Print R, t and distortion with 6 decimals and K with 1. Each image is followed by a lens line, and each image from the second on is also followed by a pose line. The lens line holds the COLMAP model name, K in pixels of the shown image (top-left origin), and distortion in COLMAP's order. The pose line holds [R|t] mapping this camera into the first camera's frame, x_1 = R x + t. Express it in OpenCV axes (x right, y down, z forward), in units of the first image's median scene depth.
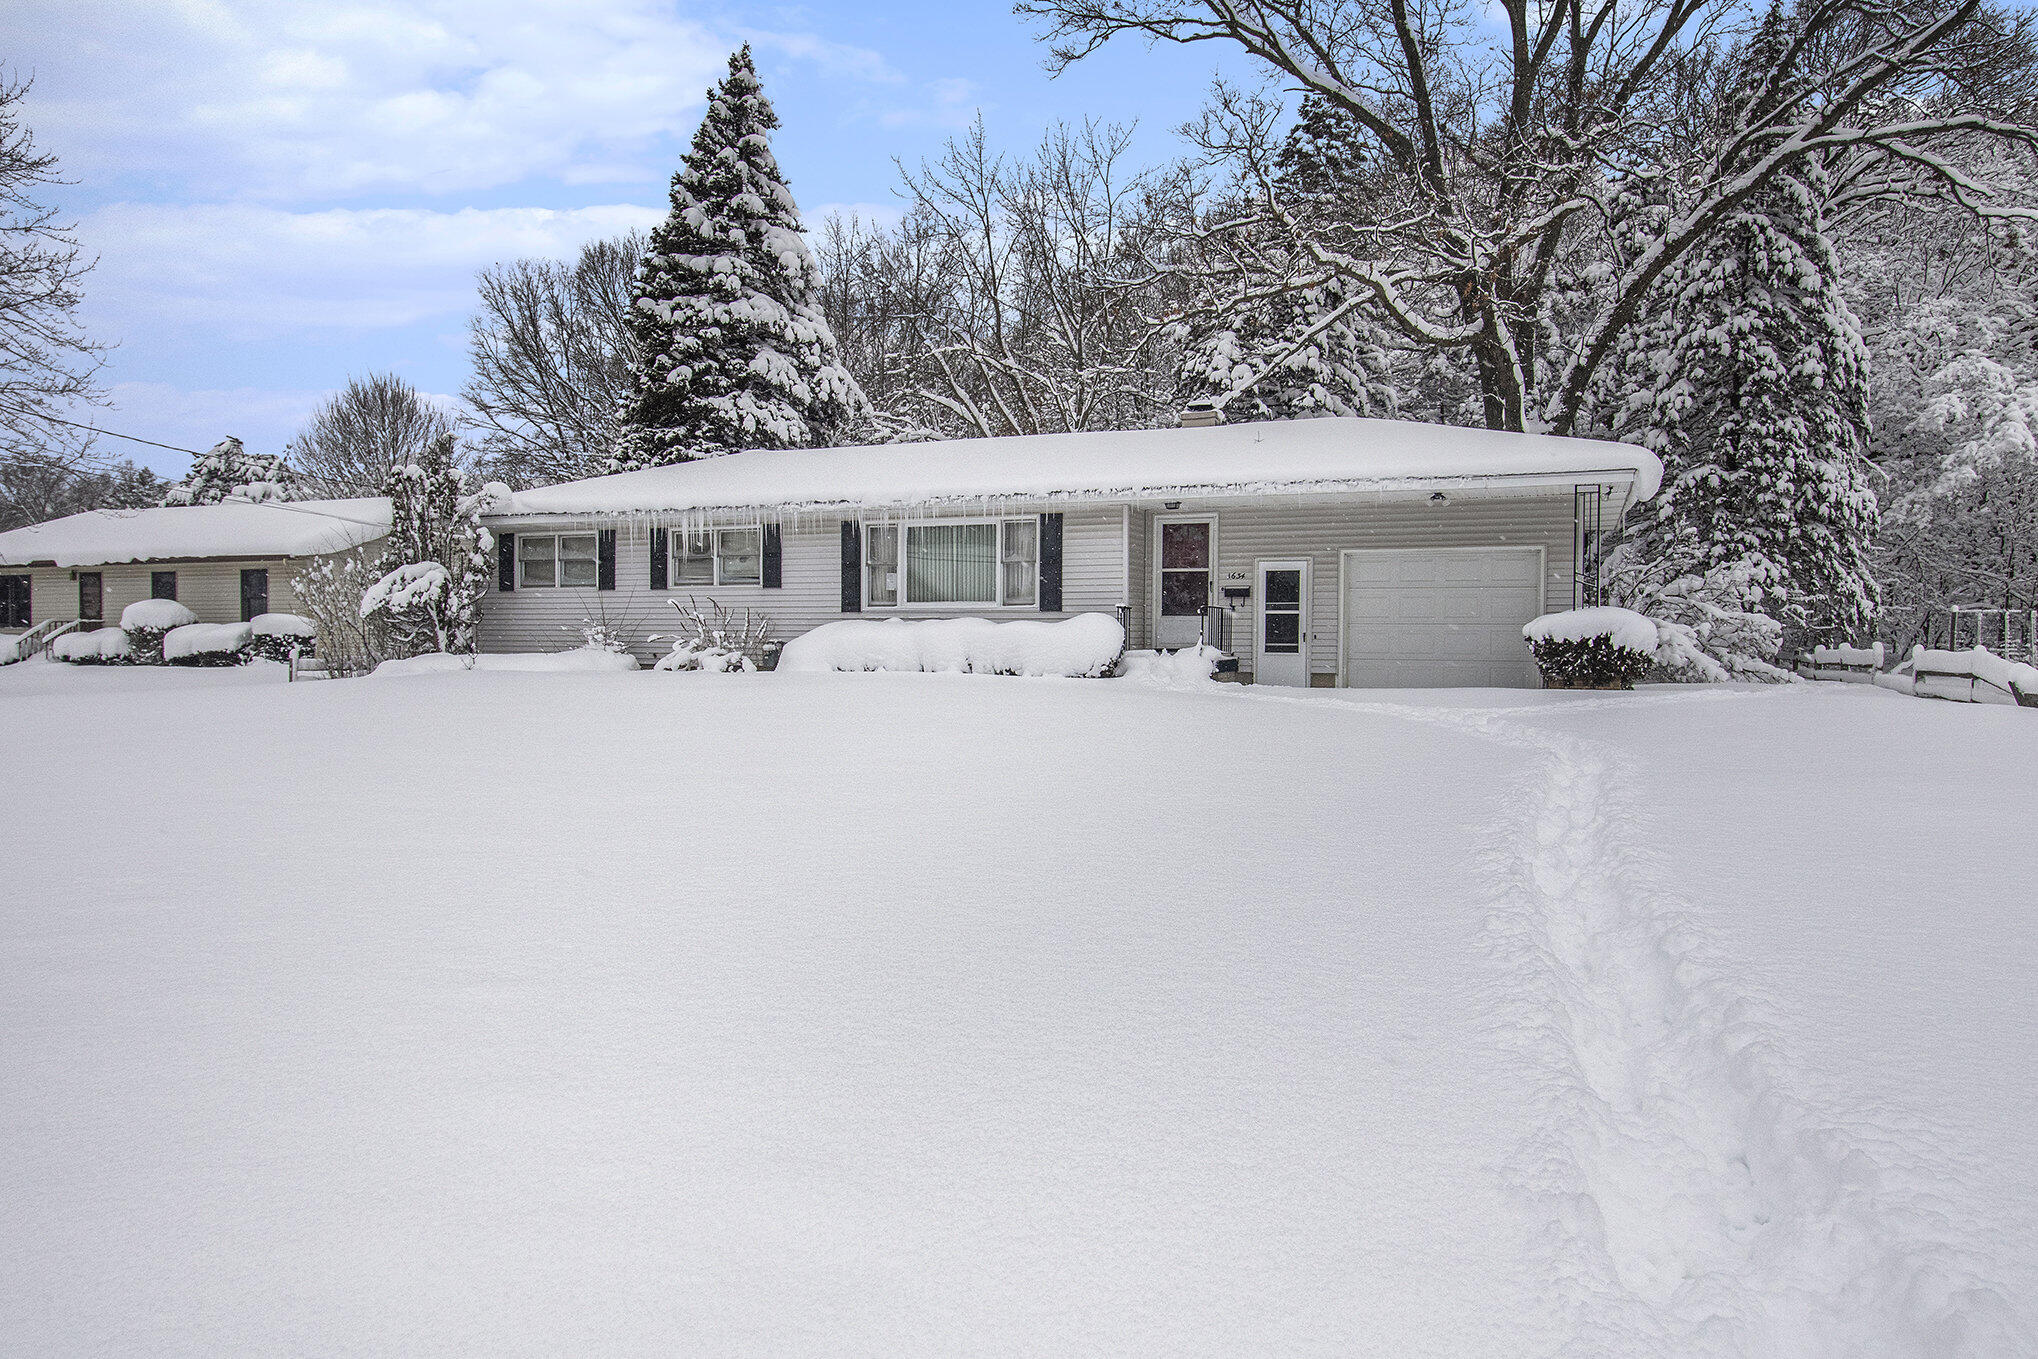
lens RADIAL K [[1305.8, 0, 1025.0], [0, 1305.8, 671.1], [0, 0, 1]] dist [-0.016870, 0.013538]
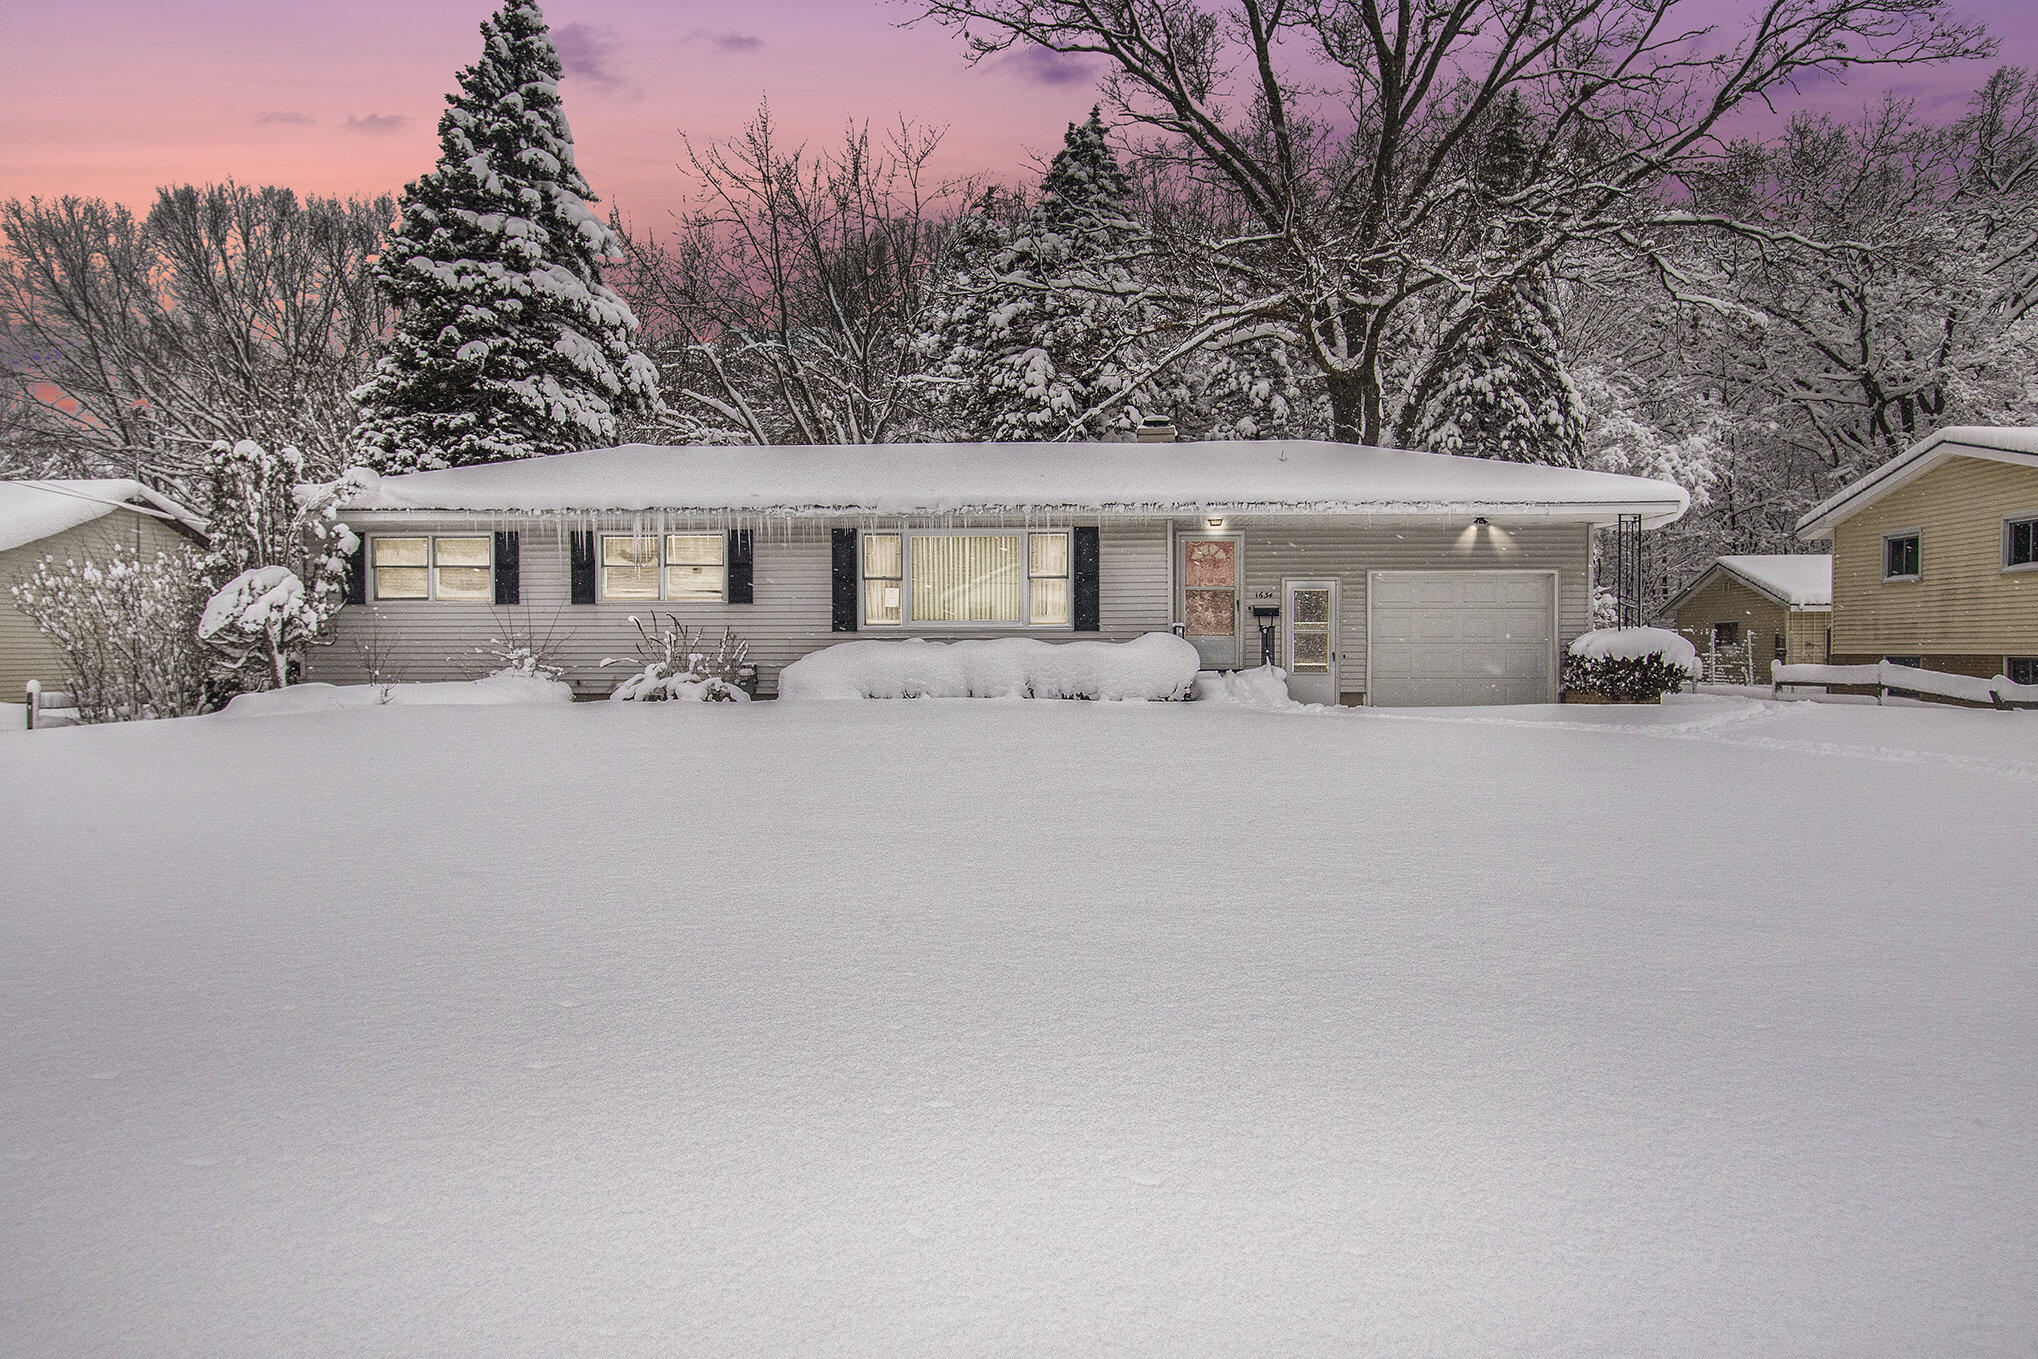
lens RADIAL K [[1305.8, 0, 1023.1], [0, 1305.8, 665.2], [0, 0, 1]] dist [-0.016870, 0.013538]
pose [[0.938561, -0.008308, 0.345013, -0.280872], [0.014796, 0.999760, -0.016176, -0.005280], [-0.344795, 0.020287, 0.938459, 0.108757]]
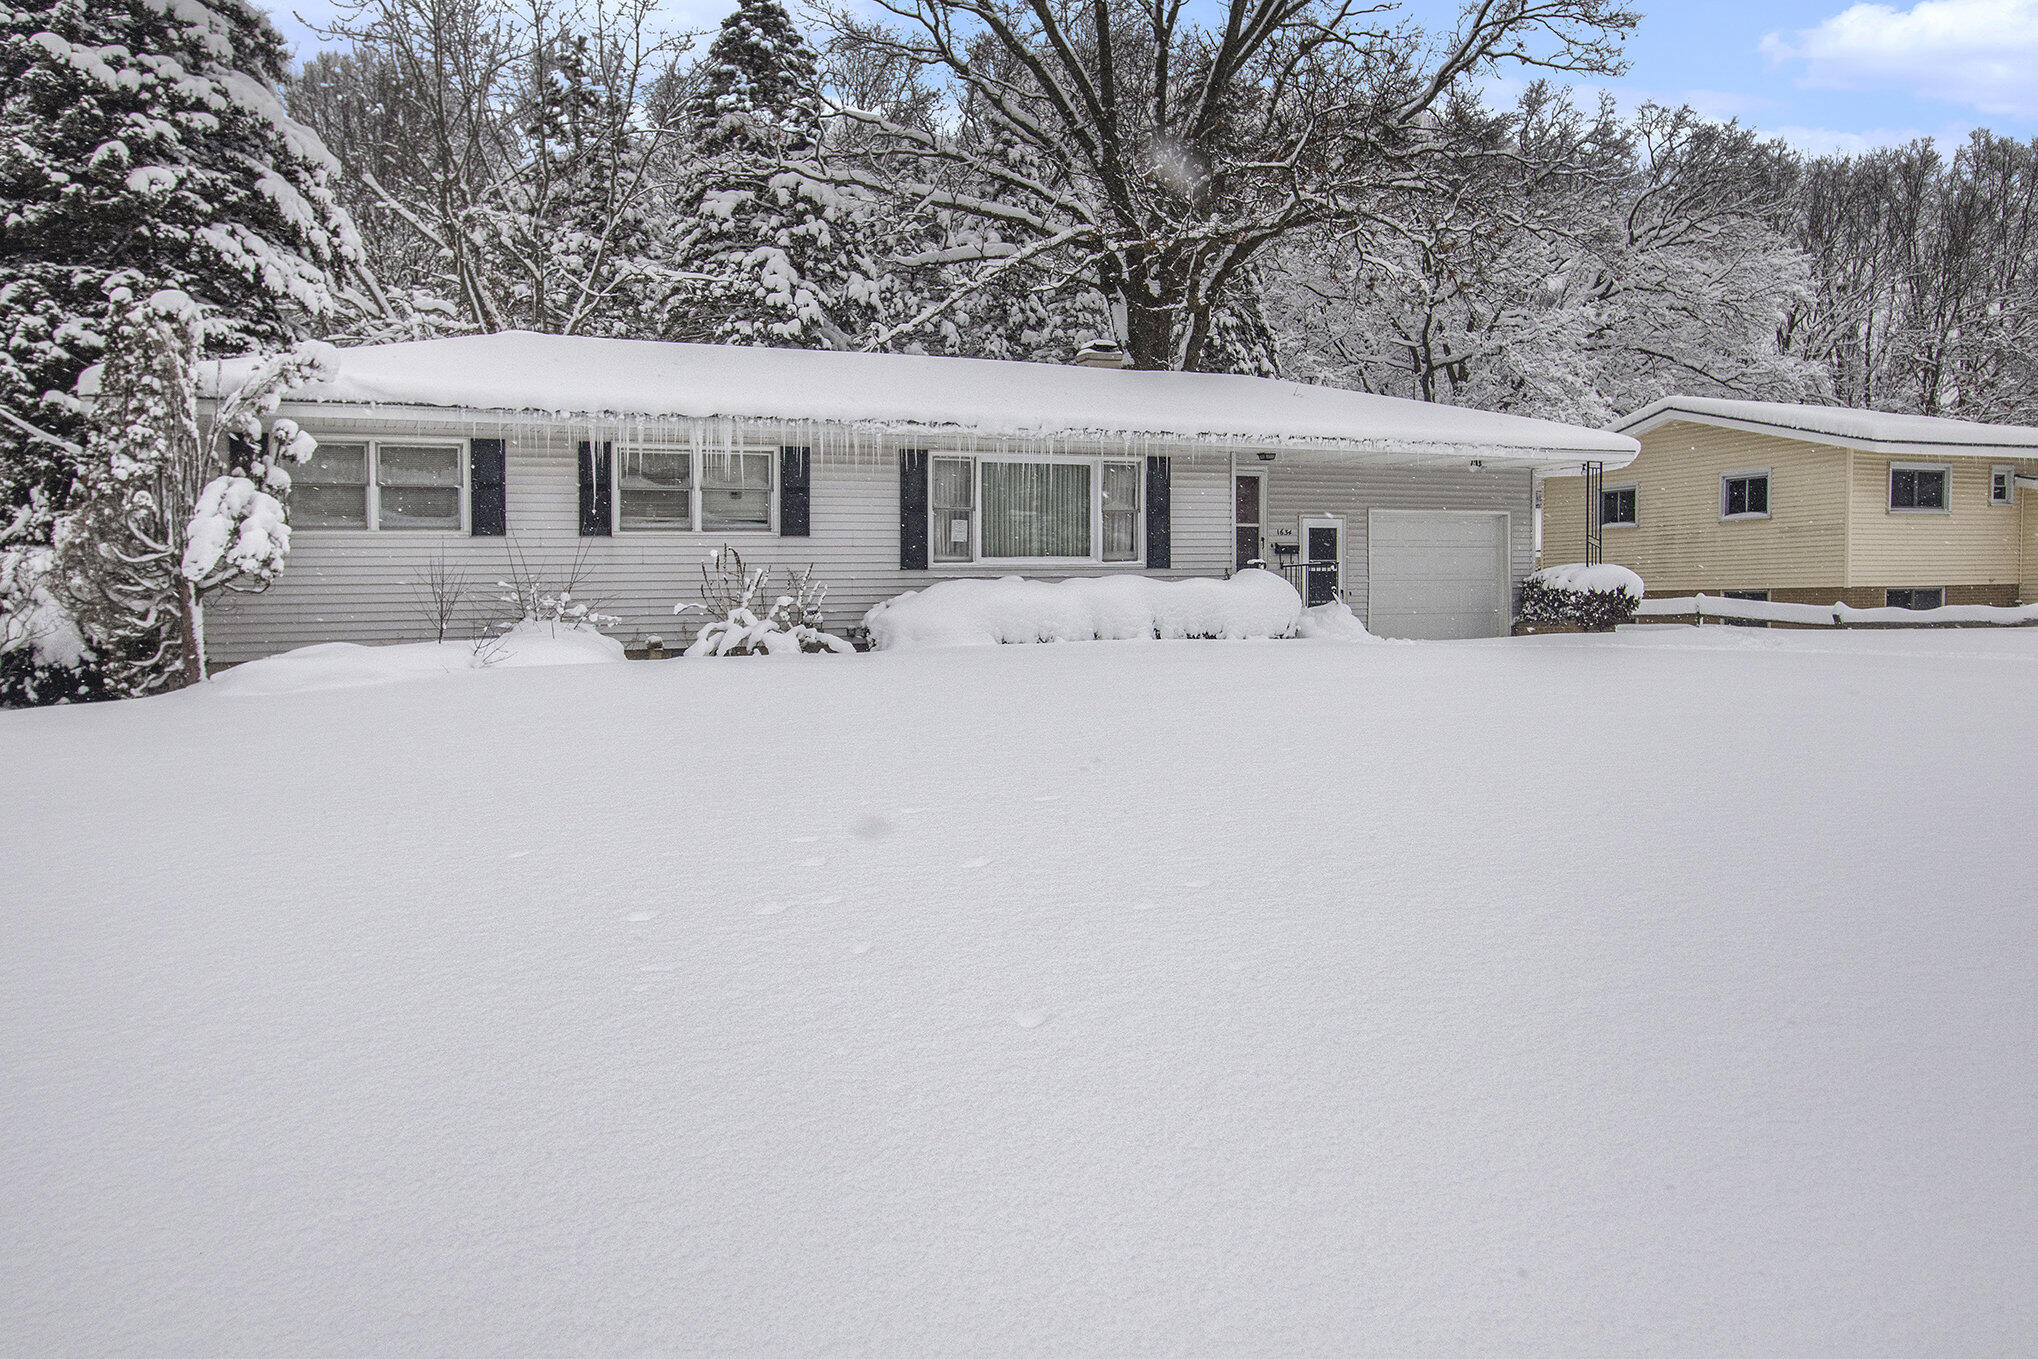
lens RADIAL K [[1464.1, 0, 1017.2], [0, 1464.1, 673.6], [0, 0, 1]] dist [-0.014114, 0.012486]
pose [[0.681089, -0.048479, 0.730594, -0.622902], [0.040648, 0.998770, 0.028381, -0.005344], [-0.731072, 0.010368, 0.682222, 0.320401]]
